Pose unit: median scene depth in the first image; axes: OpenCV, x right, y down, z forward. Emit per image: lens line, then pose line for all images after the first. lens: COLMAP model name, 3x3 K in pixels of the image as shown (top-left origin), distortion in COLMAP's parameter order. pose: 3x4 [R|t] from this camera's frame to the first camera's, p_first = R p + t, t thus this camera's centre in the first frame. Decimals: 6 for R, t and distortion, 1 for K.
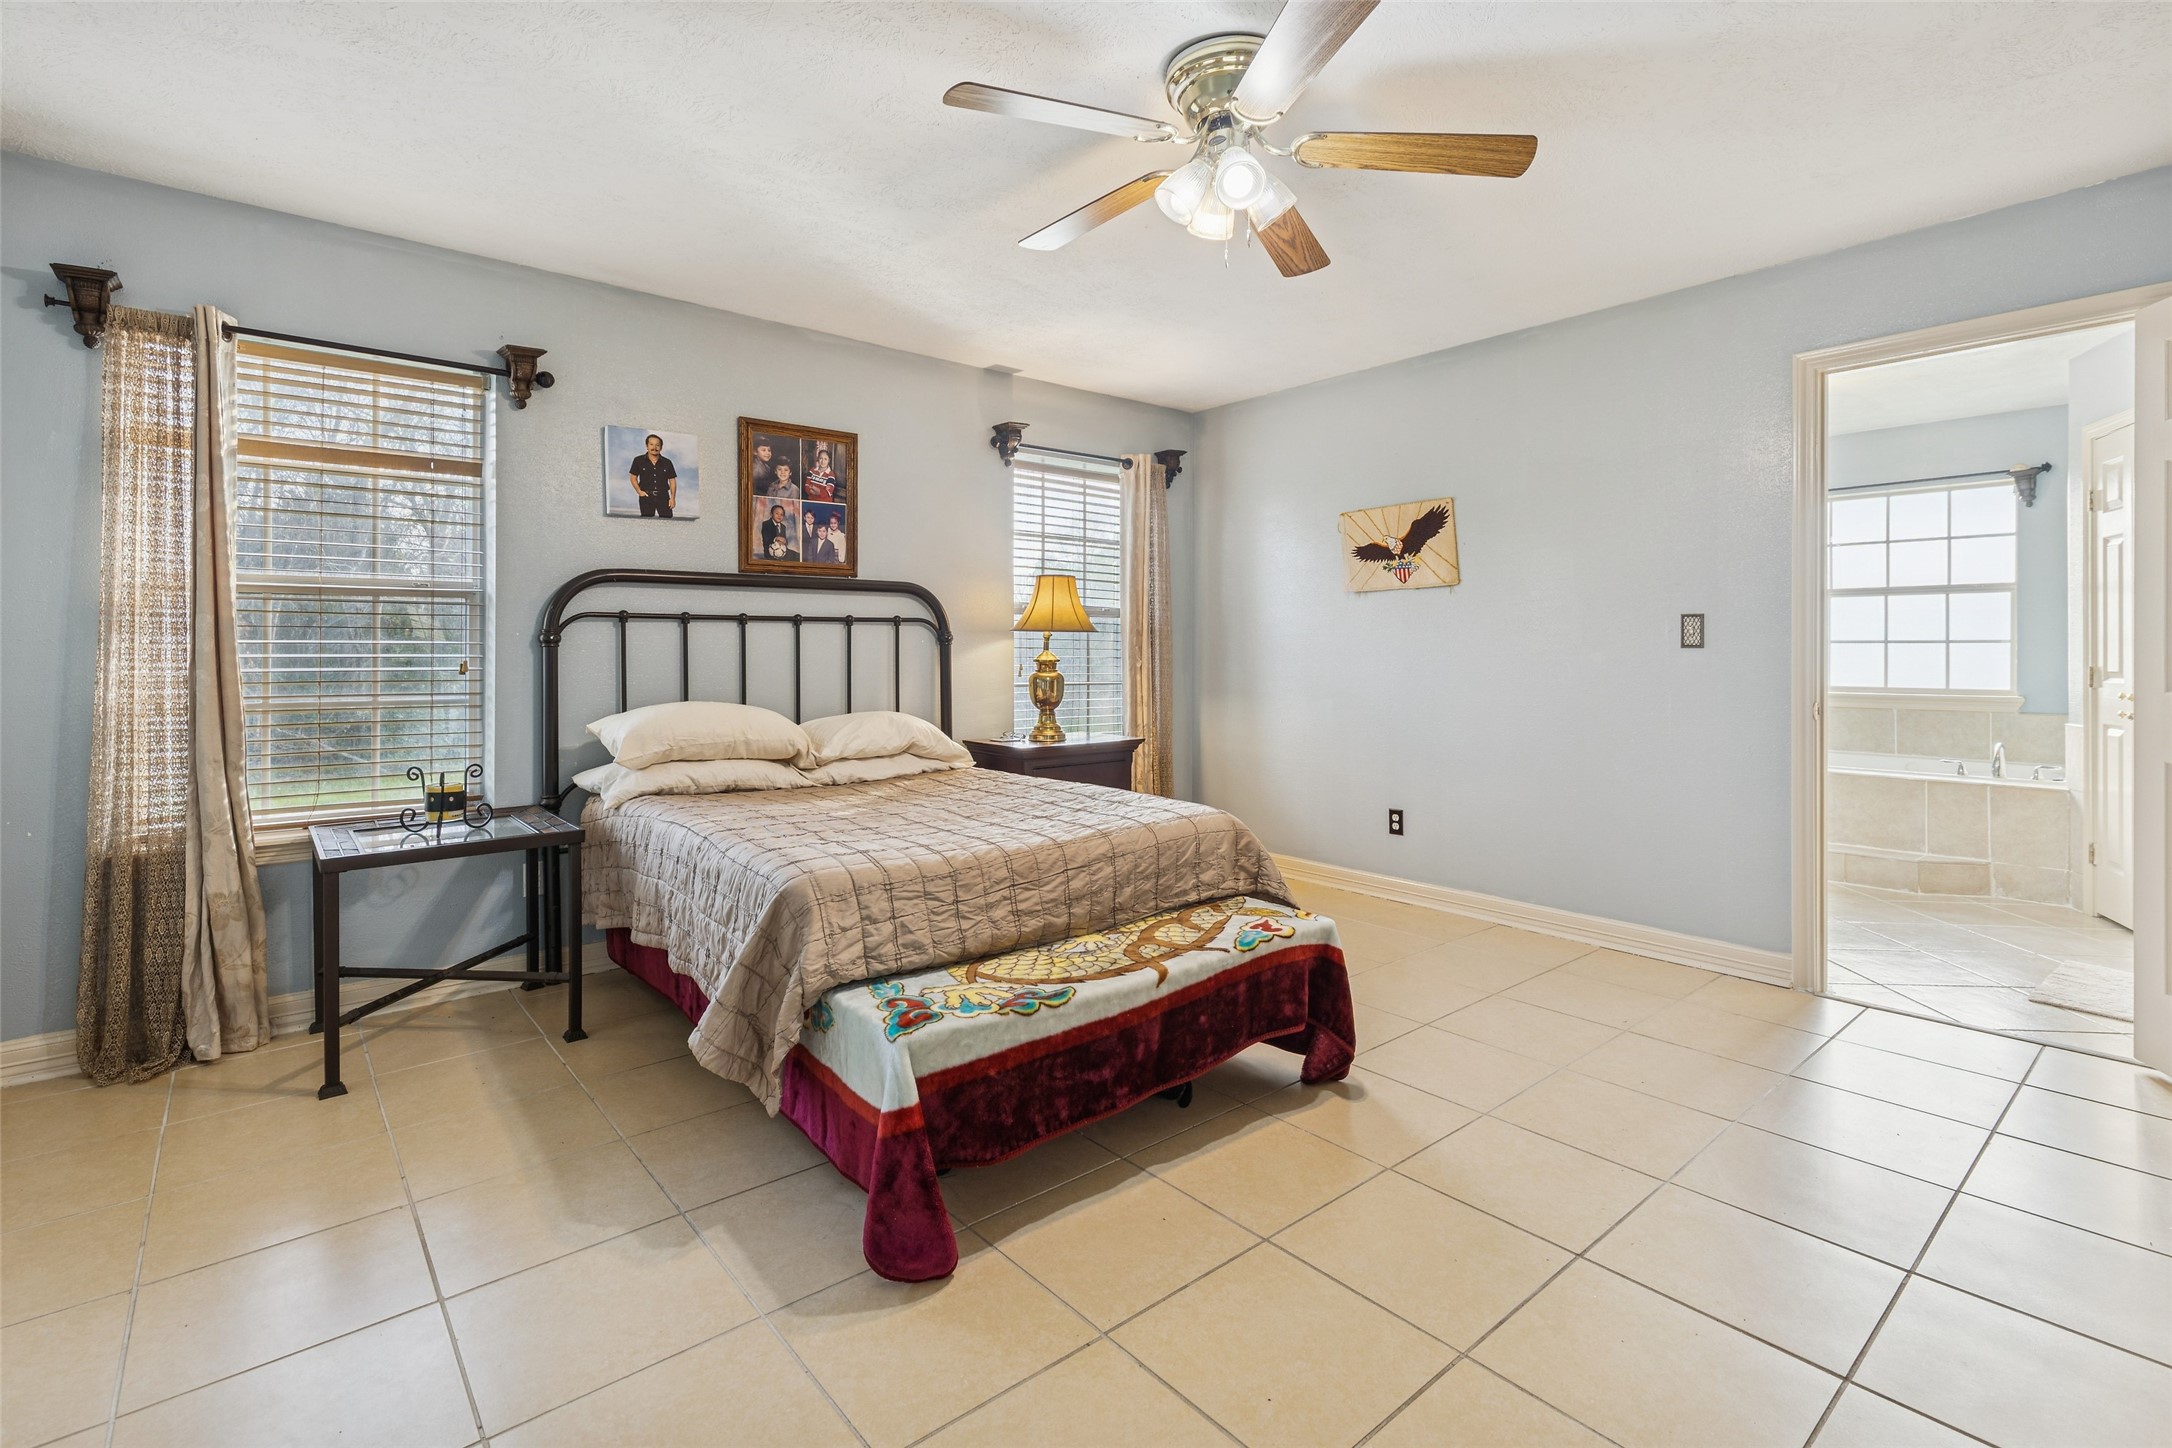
lens RADIAL K [[1018.2, 0, 1098.8], [0, 1018.2, 654.7], [0, 0, 1]] dist [0.009103, -0.001429]
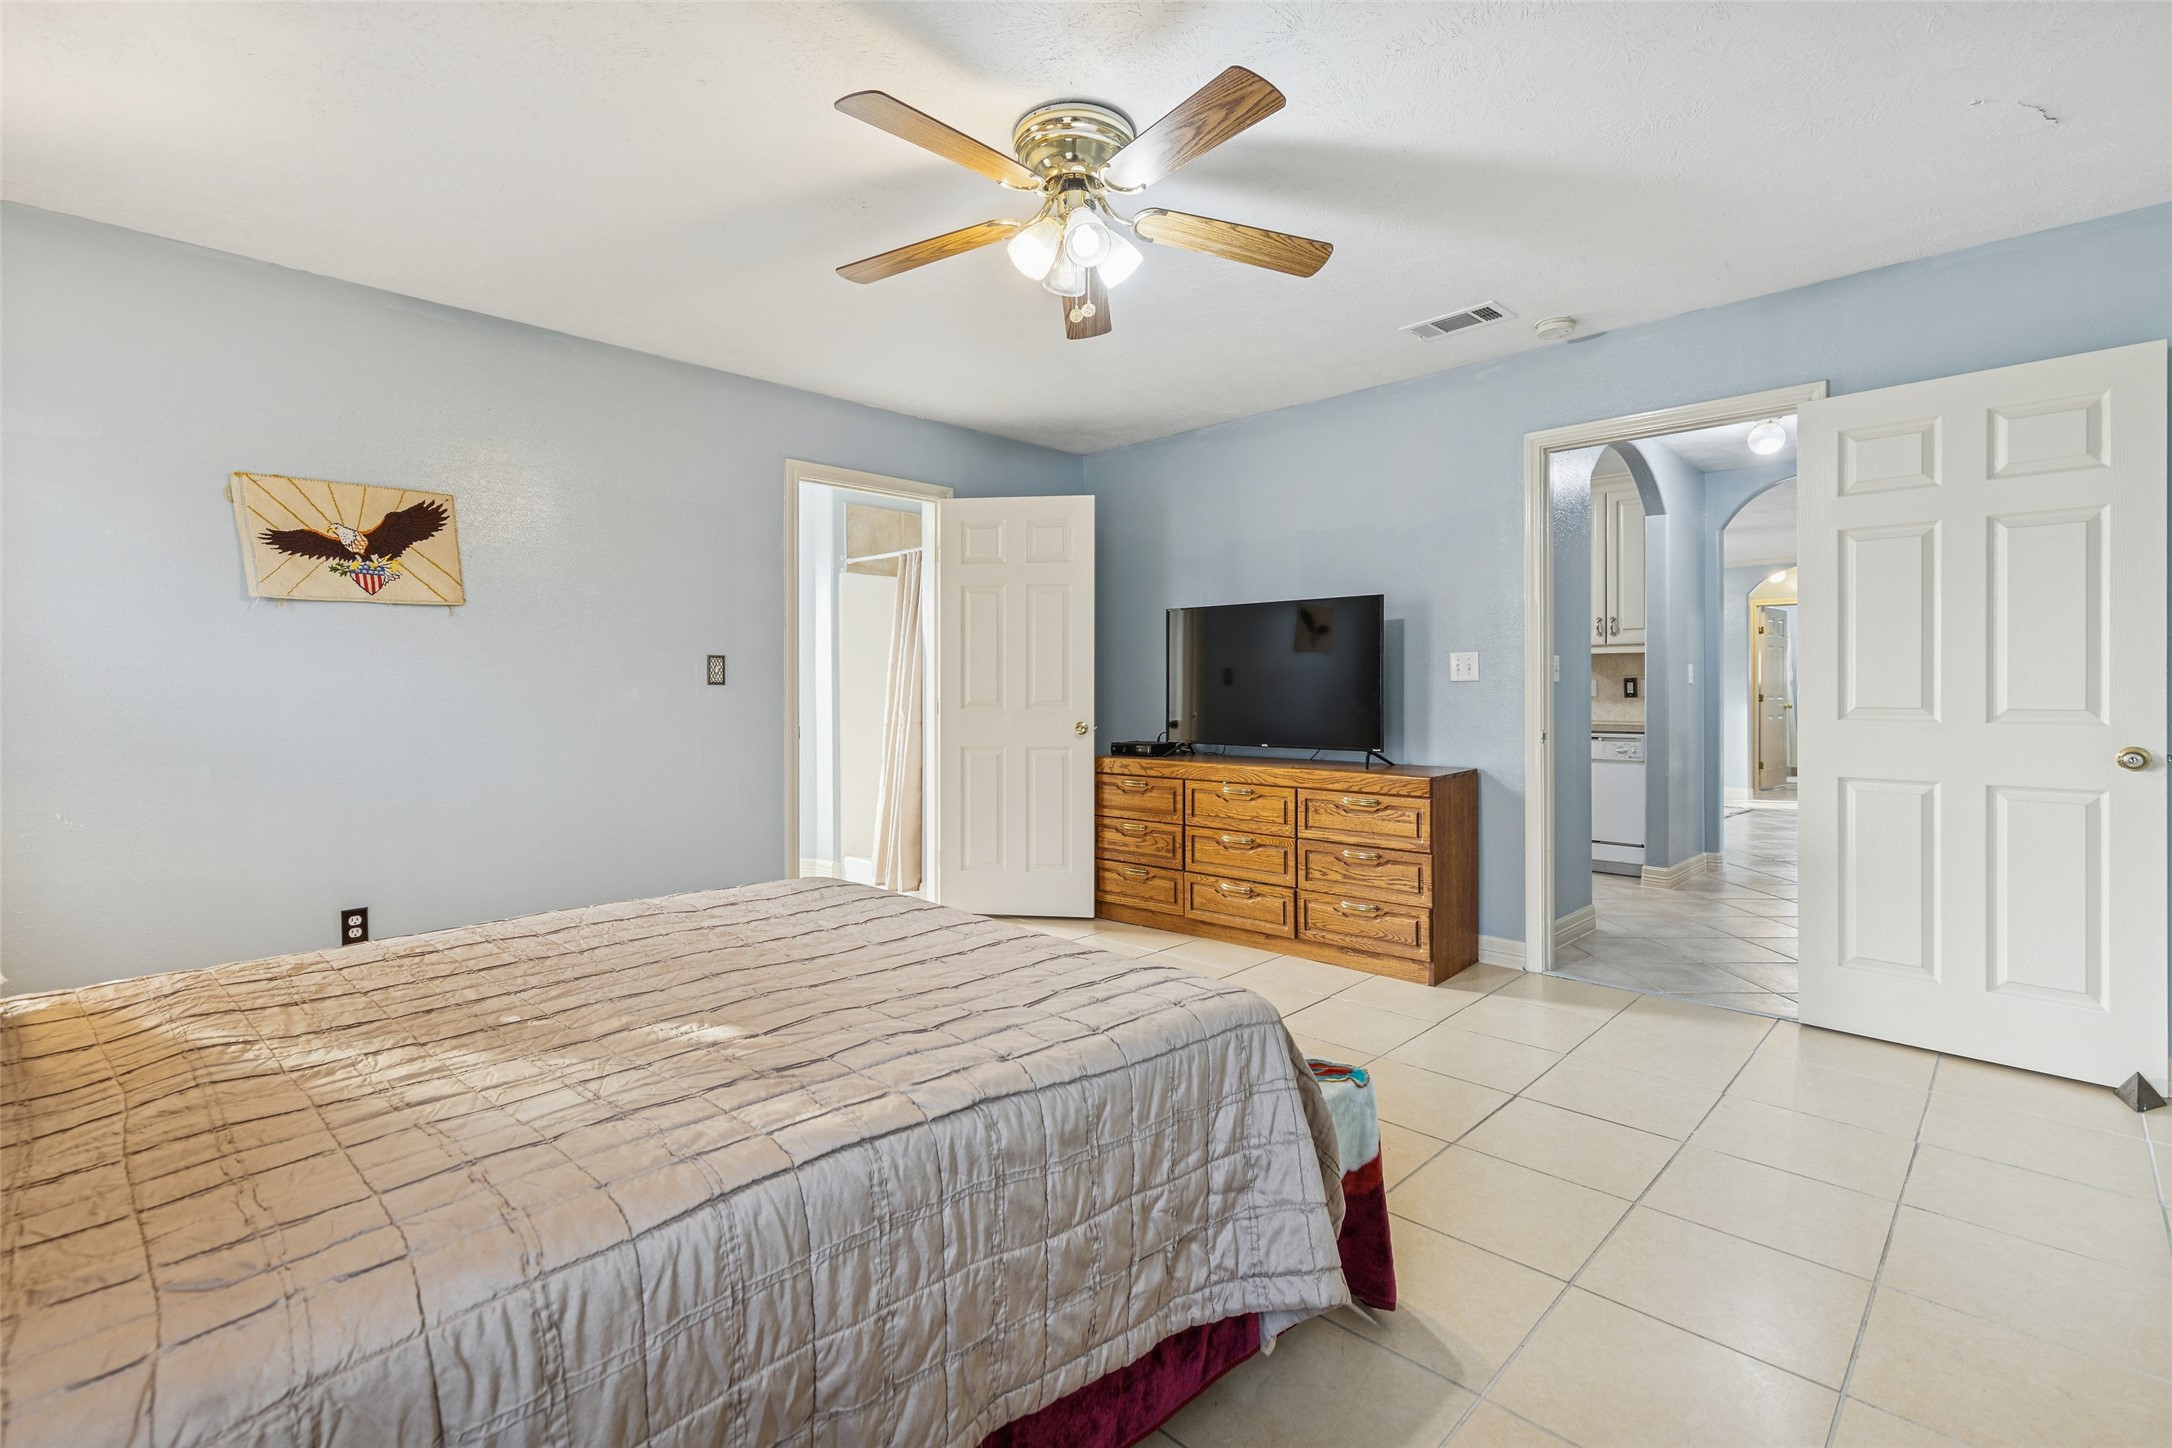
lens RADIAL K [[1018.2, 0, 1086.5], [0, 1018.2, 684.2], [0, 0, 1]] dist [0.009103, -0.001429]
pose [[-0.105845, -0.004133, 0.994374, -0.486767], [-0.003645, 0.999986, 0.003769, -0.010972], [-0.994376, -0.003225, -0.105858, 0.575192]]
